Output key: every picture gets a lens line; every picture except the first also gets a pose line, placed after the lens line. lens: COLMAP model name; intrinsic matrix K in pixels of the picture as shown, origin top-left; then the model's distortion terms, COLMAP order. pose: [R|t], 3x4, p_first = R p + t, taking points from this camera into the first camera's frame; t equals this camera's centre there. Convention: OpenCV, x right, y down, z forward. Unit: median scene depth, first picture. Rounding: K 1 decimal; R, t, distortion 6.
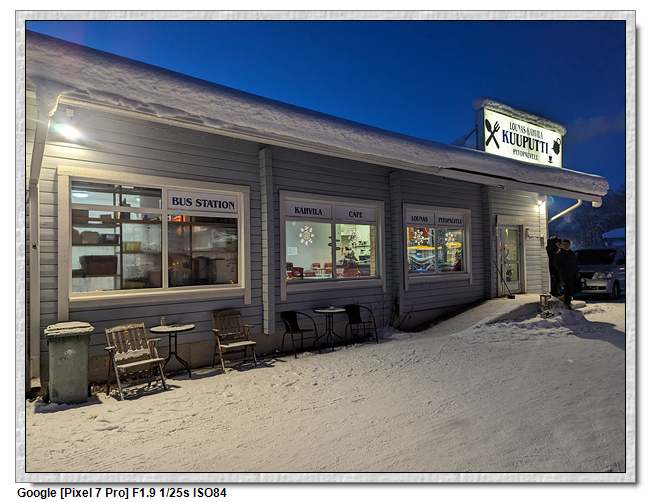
lens RADIAL K [[425.7, 0, 323.6], [0, 425.7, 255.3], [0, 0, 1]] dist [0.044517, -0.010174]
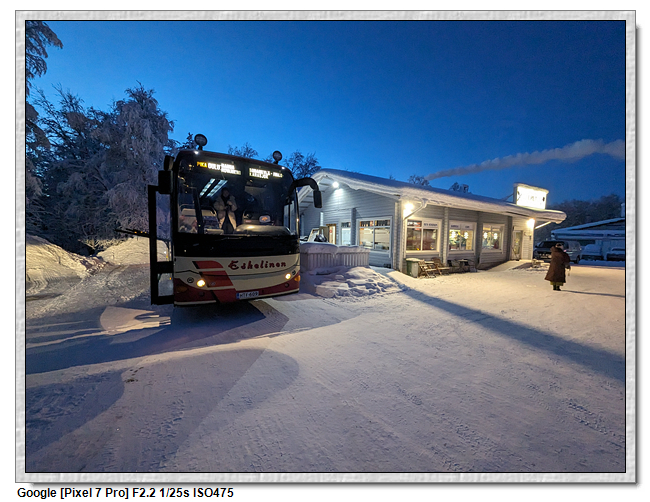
lens RADIAL K [[252.1, 0, 321.9], [0, 252.1, 255.5], [0, 0, 1]] dist [0.002503, 0.000064]
pose [[0.989031, 0.047325, -0.139919, -0.654359], [-0.035680, 0.995776, 0.084600, -0.018456], [0.143332, -0.078680, 0.986542, -0.818498]]
